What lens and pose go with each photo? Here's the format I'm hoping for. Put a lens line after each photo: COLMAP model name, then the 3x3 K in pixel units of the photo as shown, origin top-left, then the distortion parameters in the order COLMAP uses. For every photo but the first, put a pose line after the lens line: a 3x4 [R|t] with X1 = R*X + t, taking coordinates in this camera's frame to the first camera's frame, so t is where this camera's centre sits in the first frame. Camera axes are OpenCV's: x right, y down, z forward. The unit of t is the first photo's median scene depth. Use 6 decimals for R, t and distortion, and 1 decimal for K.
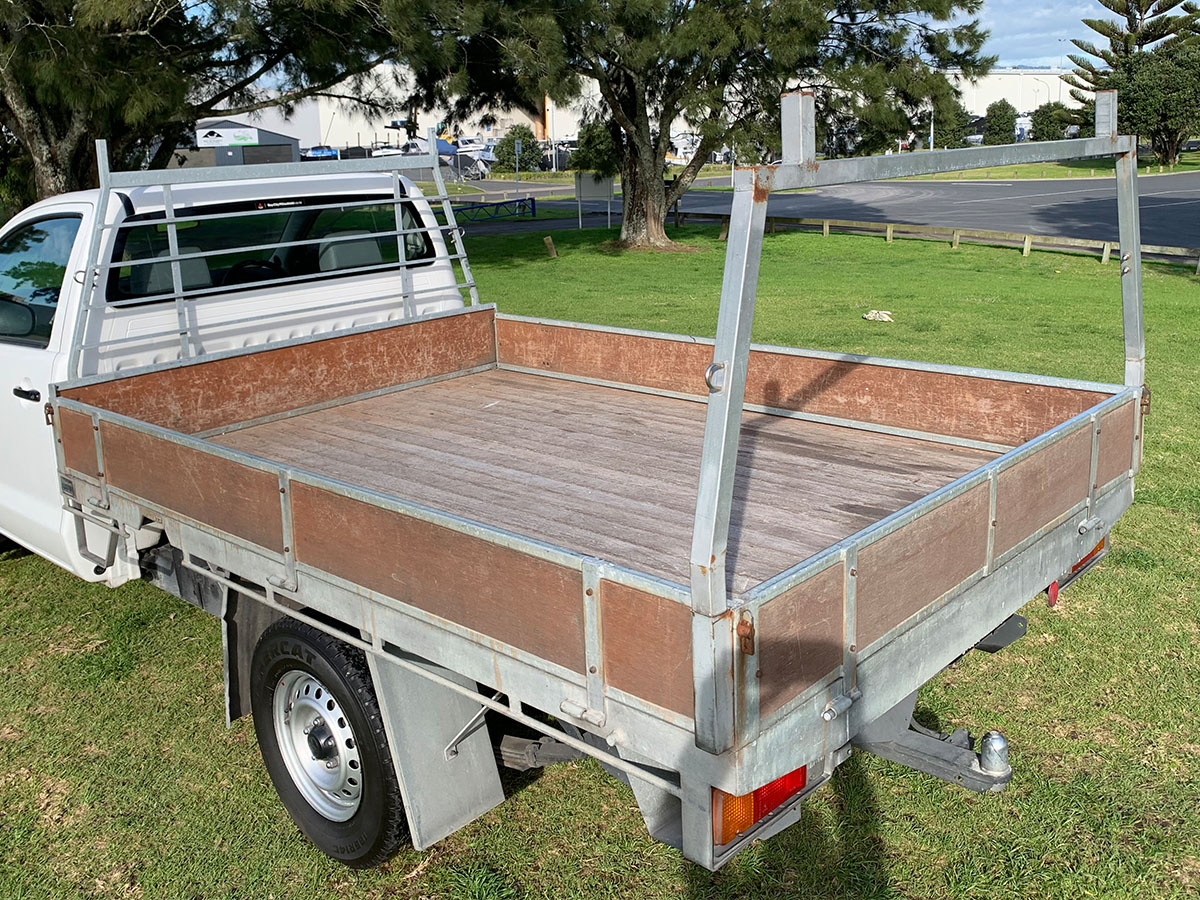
lens RADIAL K [[1135.3, 0, 599.5], [0, 1135.3, 332.7], [0, 0, 1]] dist [0.006720, -0.002688]
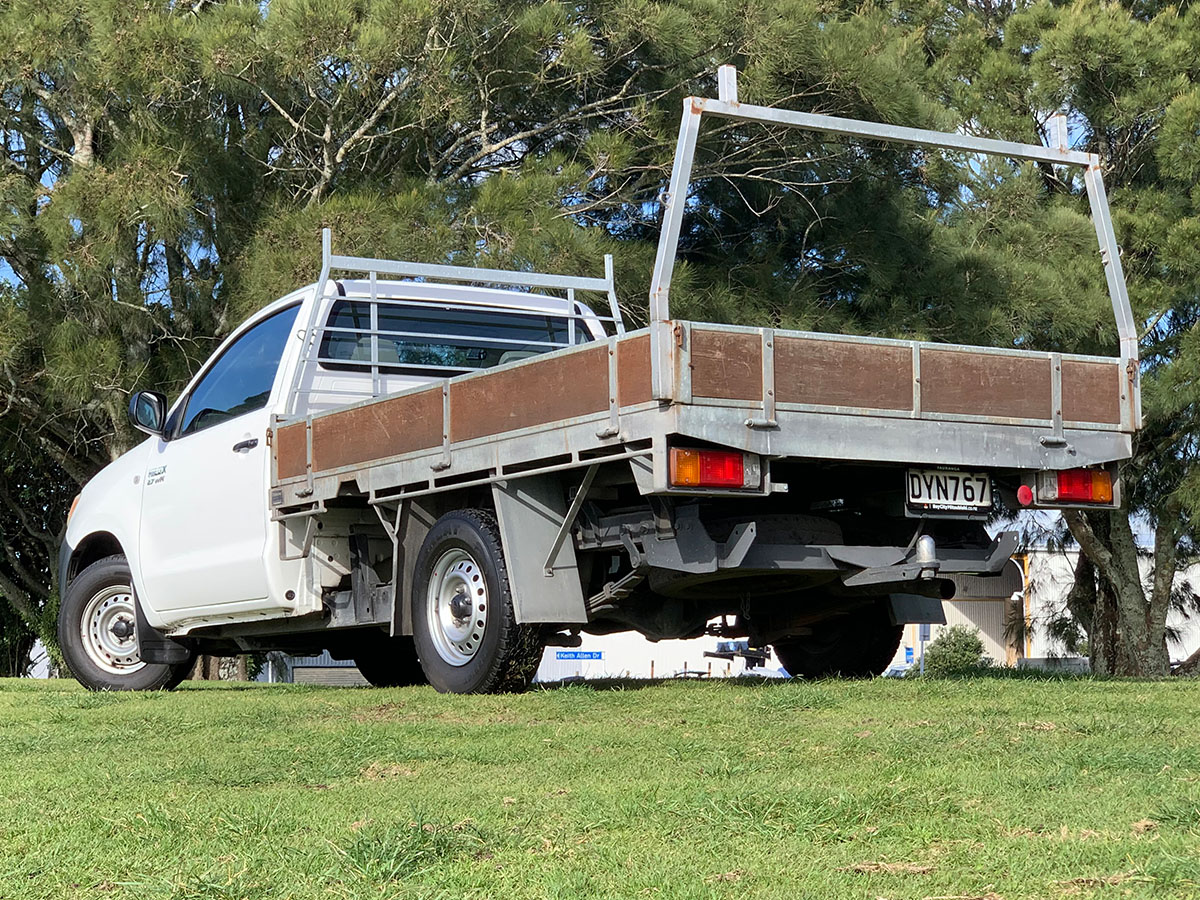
lens RADIAL K [[2382.8, 0, 536.2], [0, 2382.8, 450.3], [0, 0, 1]] dist [0.038461, 0.503068]
pose [[0.966758, -0.009668, -0.255509, 0.414355], [-0.060551, 0.962205, -0.265511, 0.690522], [0.248419, 0.272156, 0.929634, -1.208666]]
